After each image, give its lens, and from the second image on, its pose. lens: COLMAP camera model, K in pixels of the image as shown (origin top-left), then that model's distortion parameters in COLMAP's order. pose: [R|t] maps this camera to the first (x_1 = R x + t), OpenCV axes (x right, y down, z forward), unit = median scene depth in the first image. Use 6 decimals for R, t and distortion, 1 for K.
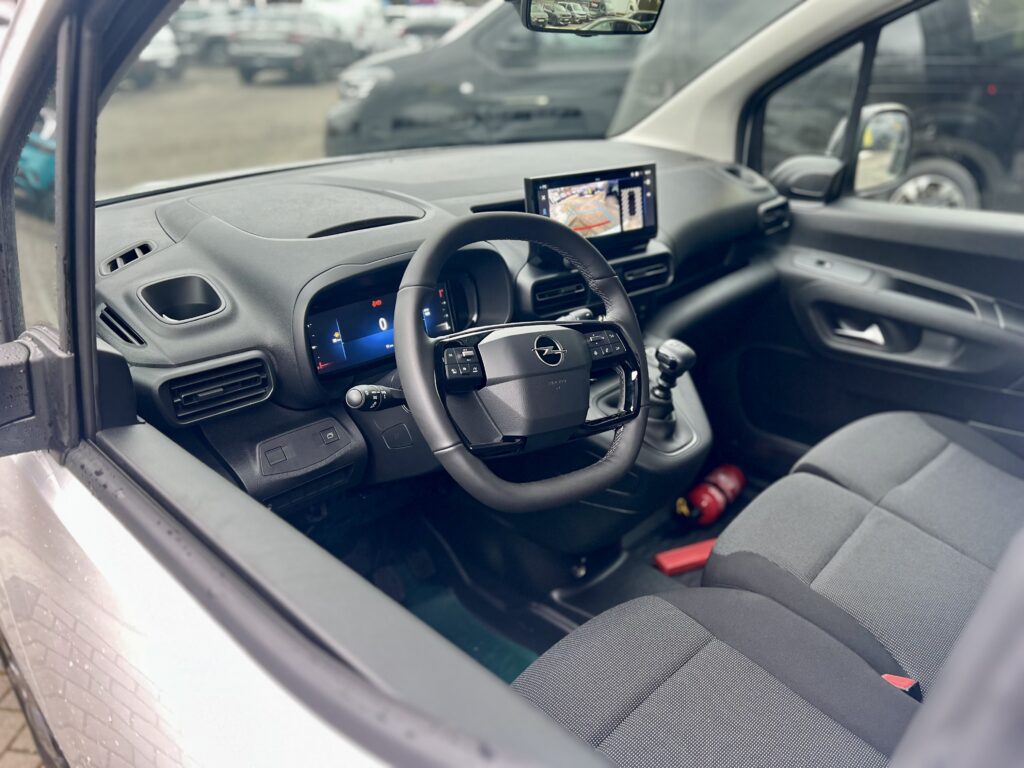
lens RADIAL K [[784.3, 0, 505.5], [0, 784.3, 395.1], [0, 0, 1]] dist [0.036190, -0.037896]
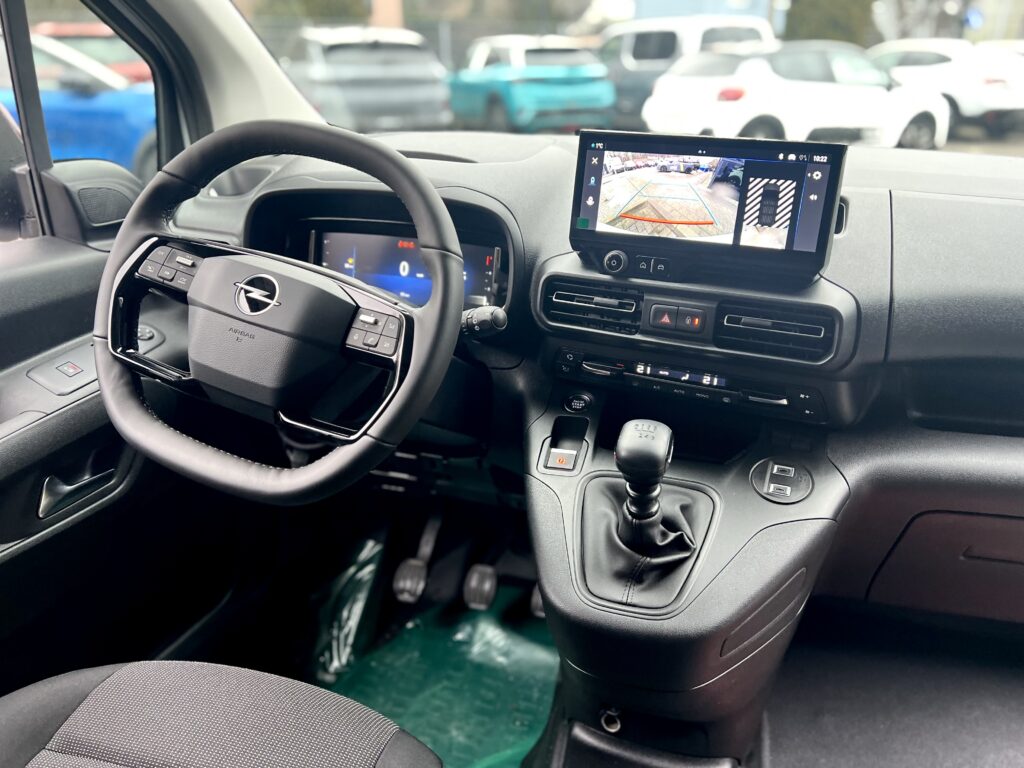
lens RADIAL K [[784.3, 0, 511.5], [0, 784.3, 387.6], [0, 0, 1]] dist [0.036190, -0.037896]
pose [[0.463826, 0.337067, -0.819299, 0.619322], [-0.388993, 0.908364, 0.153490, -0.137158], [0.795958, 0.247509, 0.552440, 0.565043]]
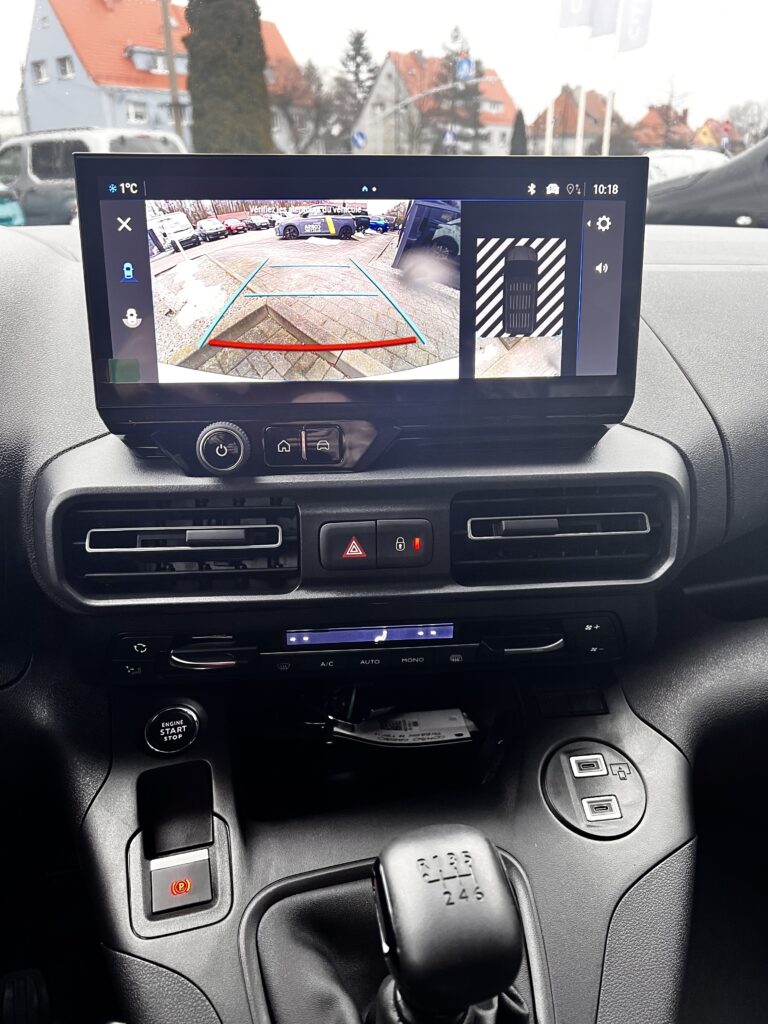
lens RADIAL K [[784.3, 0, 382.6], [0, 784.3, 515.4], [0, 0, 1]] dist [0.036190, -0.037896]
pose [[0.846405, 0.197434, -0.494589, 0.285418], [-0.223472, 0.974688, 0.006650, -0.156435], [0.483383, 0.104899, 0.869102, 0.748117]]
